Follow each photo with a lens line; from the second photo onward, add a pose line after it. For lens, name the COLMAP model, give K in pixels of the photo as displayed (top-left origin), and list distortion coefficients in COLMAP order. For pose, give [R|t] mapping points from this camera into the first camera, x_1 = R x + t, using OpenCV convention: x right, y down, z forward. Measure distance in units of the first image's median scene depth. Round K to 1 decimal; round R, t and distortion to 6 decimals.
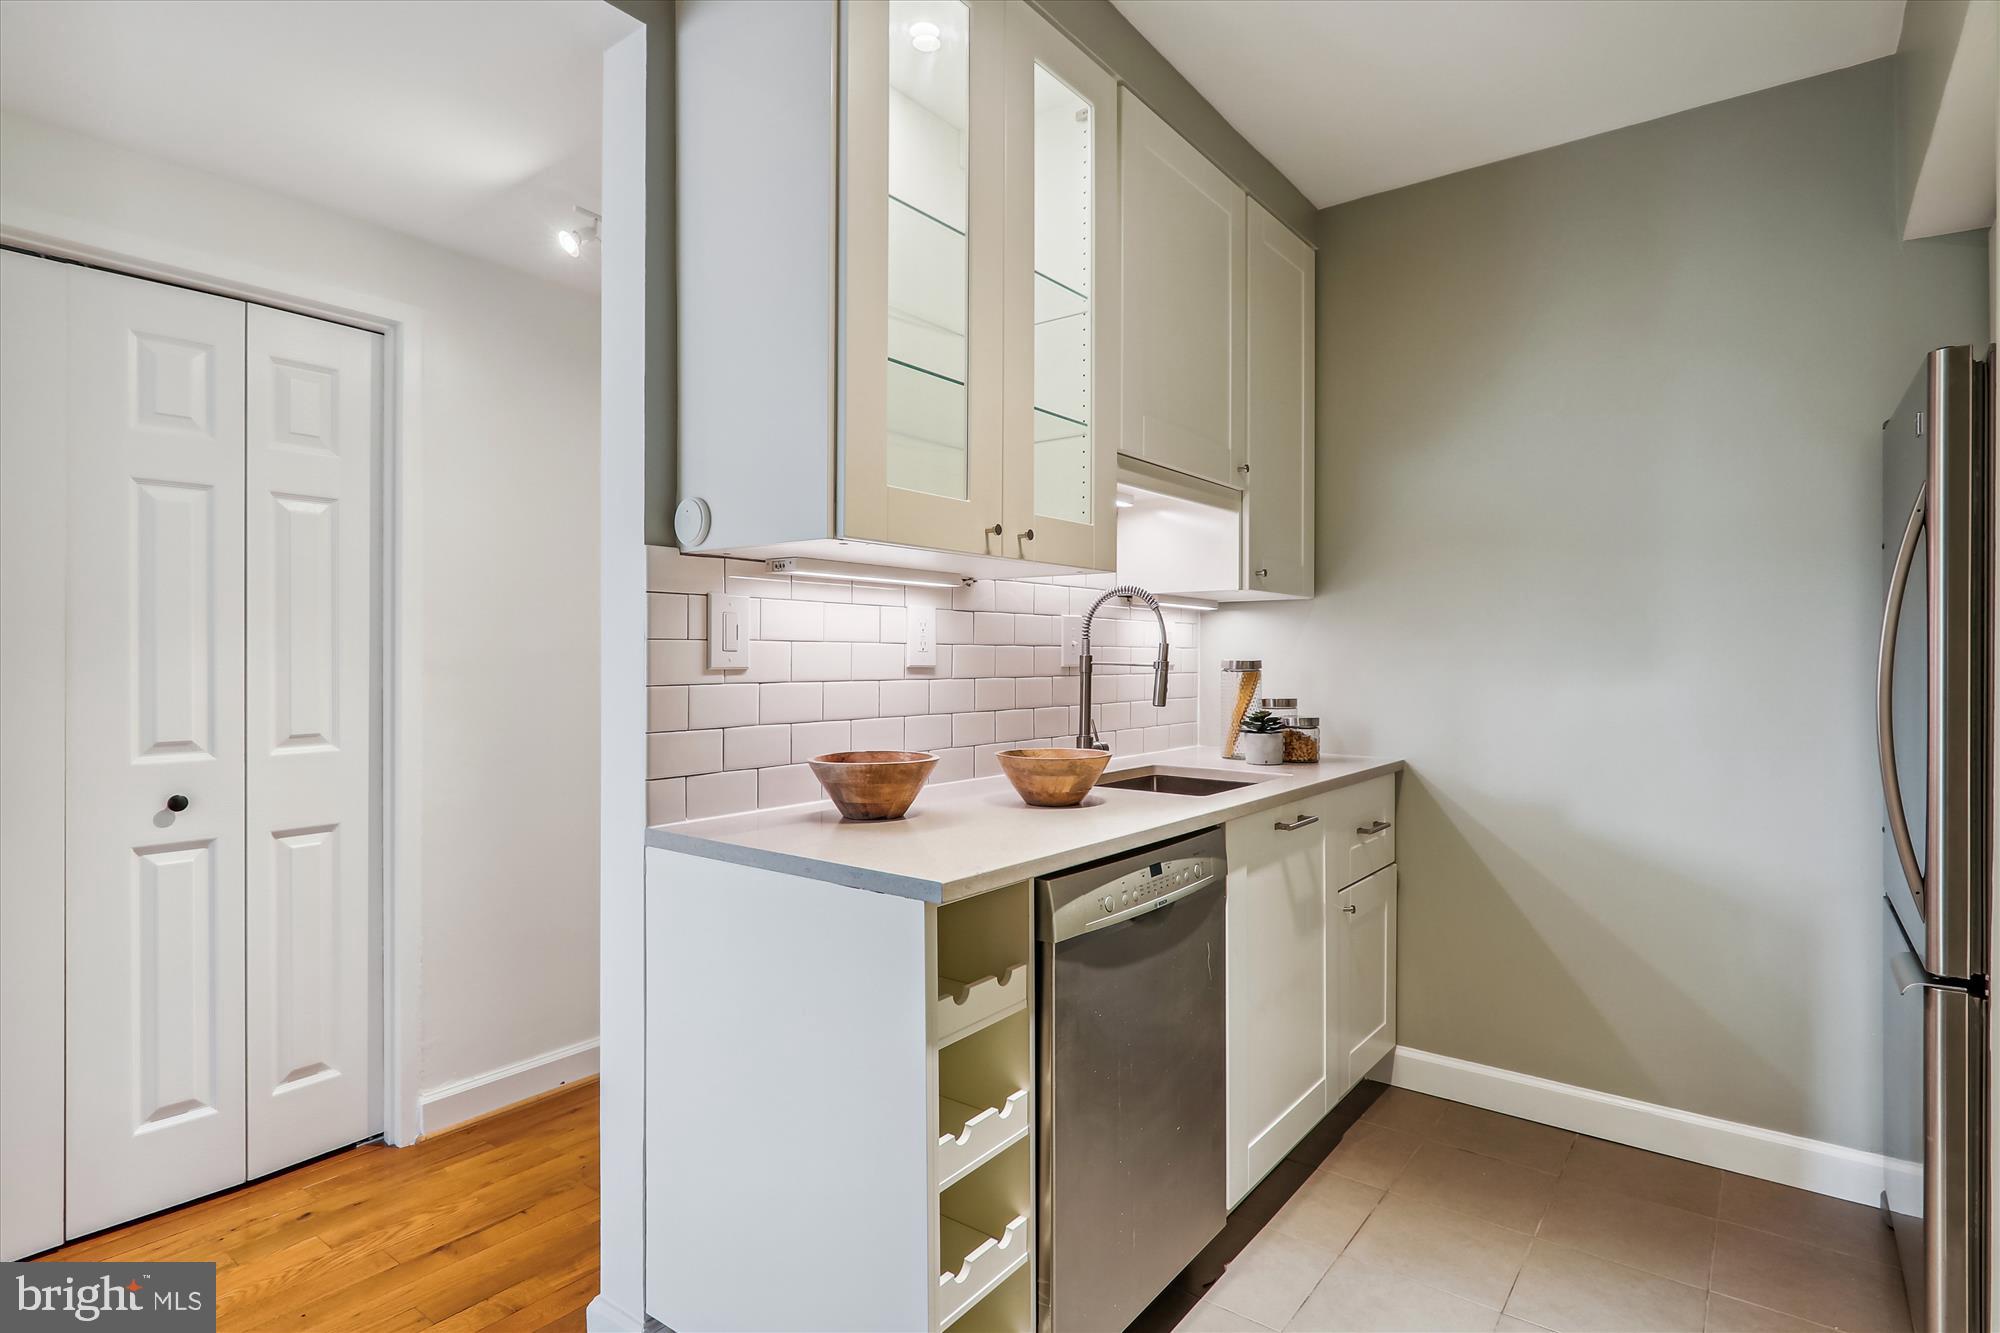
lens RADIAL K [[1021.1, 0, 1008.4], [0, 1021.1, 680.7], [0, 0, 1]] dist [-0.001936, 0.002129]
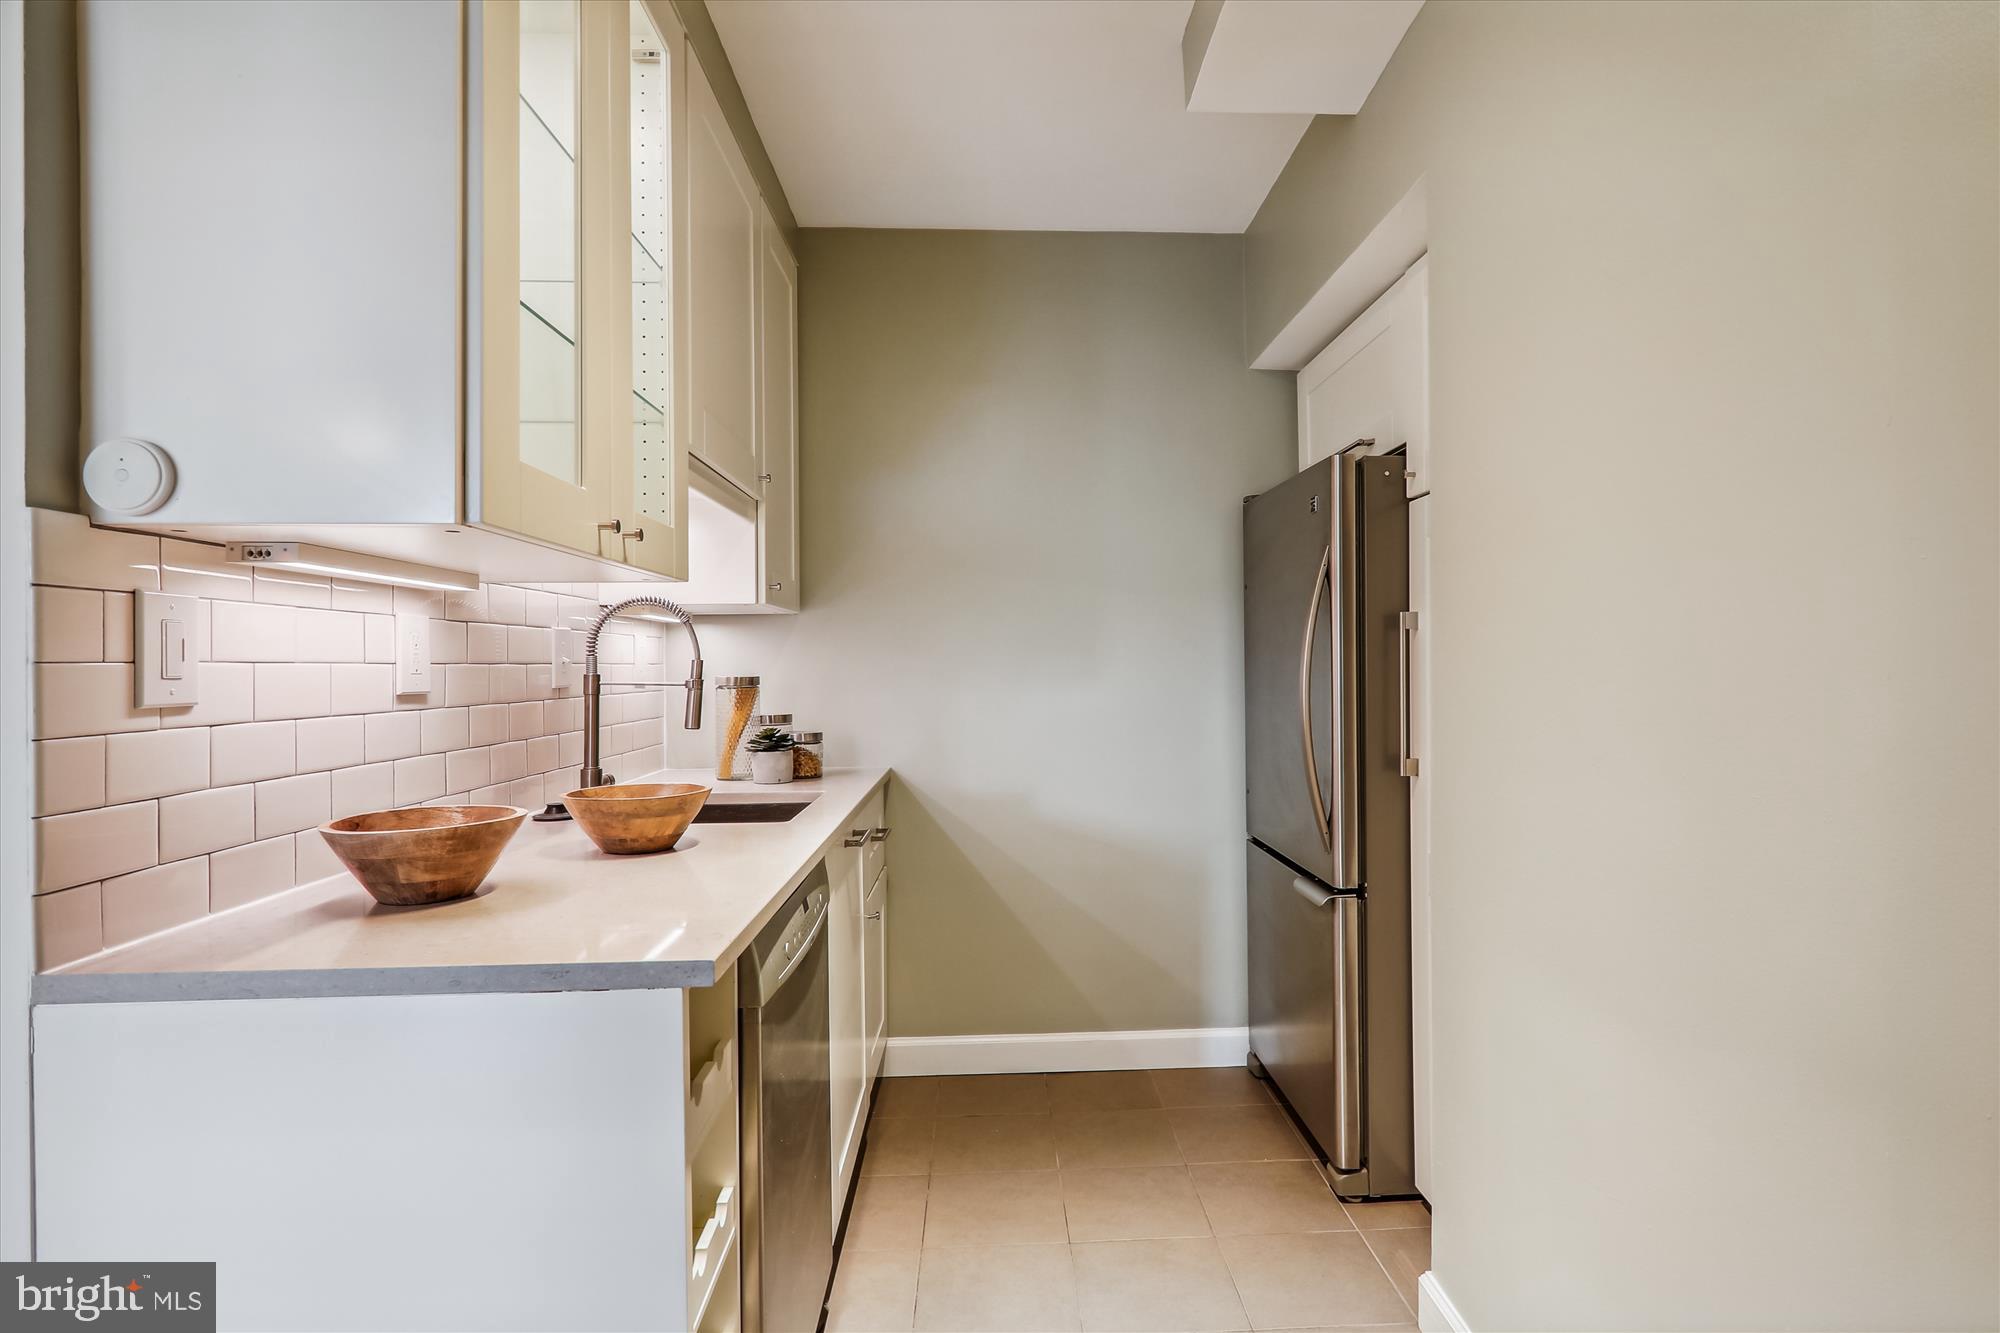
lens RADIAL K [[1021.1, 0, 1008.4], [0, 1021.1, 680.7], [0, 0, 1]] dist [-0.001936, 0.002129]
pose [[0.761031, -0.020699, 0.648385, -0.278222], [0.027155, 0.999631, 0.000040, -0.013056], [-0.648147, 0.017577, 0.761312, 0.149428]]
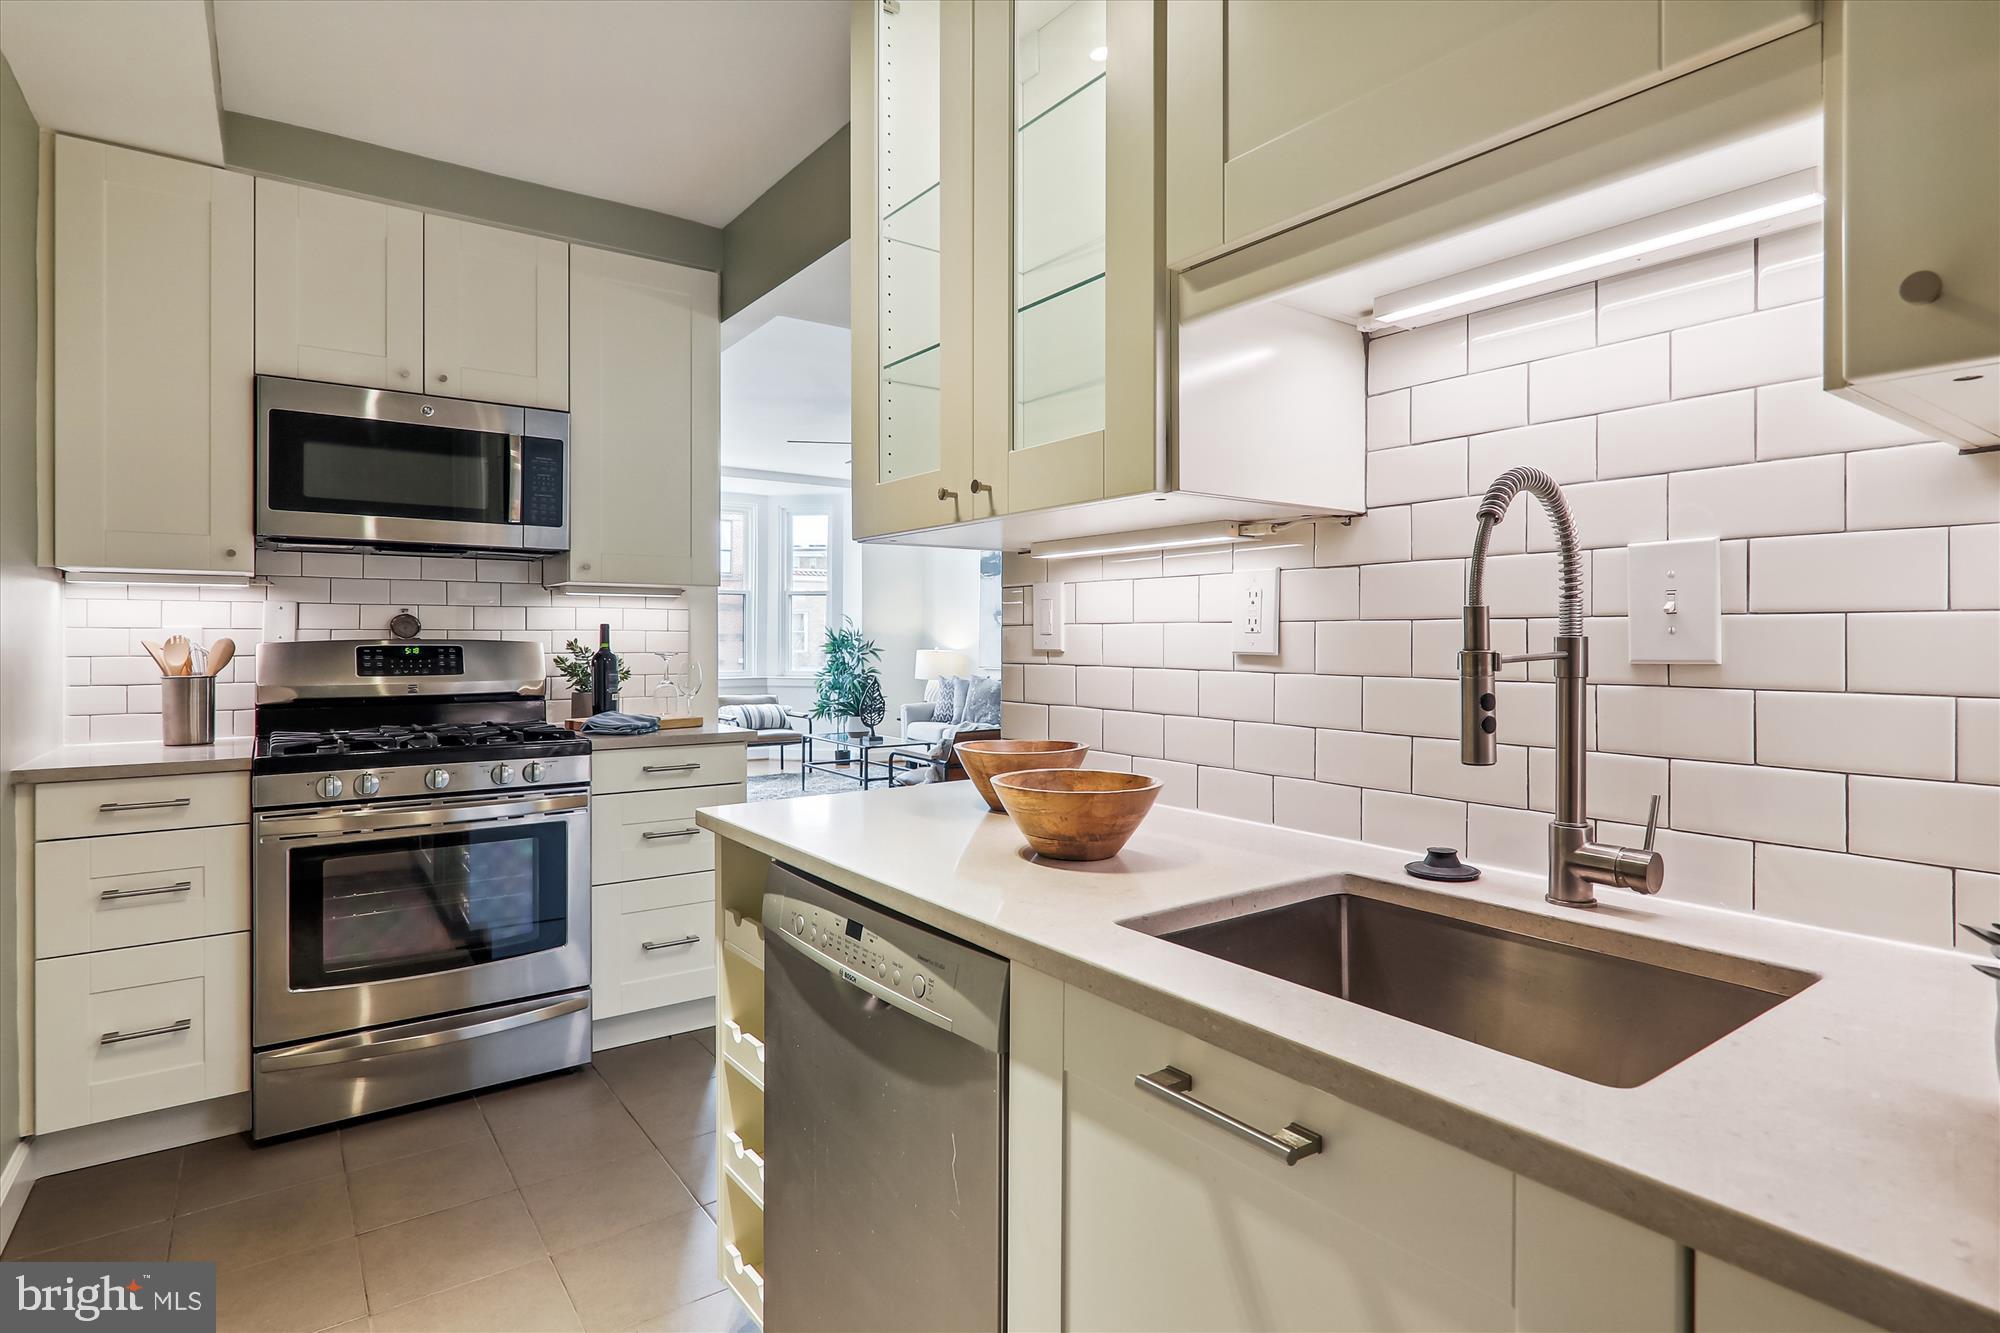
lens RADIAL K [[1021.1, 0, 1008.4], [0, 1021.1, 680.7], [0, 0, 1]] dist [-0.001936, 0.002129]
pose [[-0.273597, 0.036509, -0.961151, 0.741496], [-0.024421, 0.998694, 0.044886, -0.026469], [0.961534, 0.035753, -0.272348, 1.186840]]
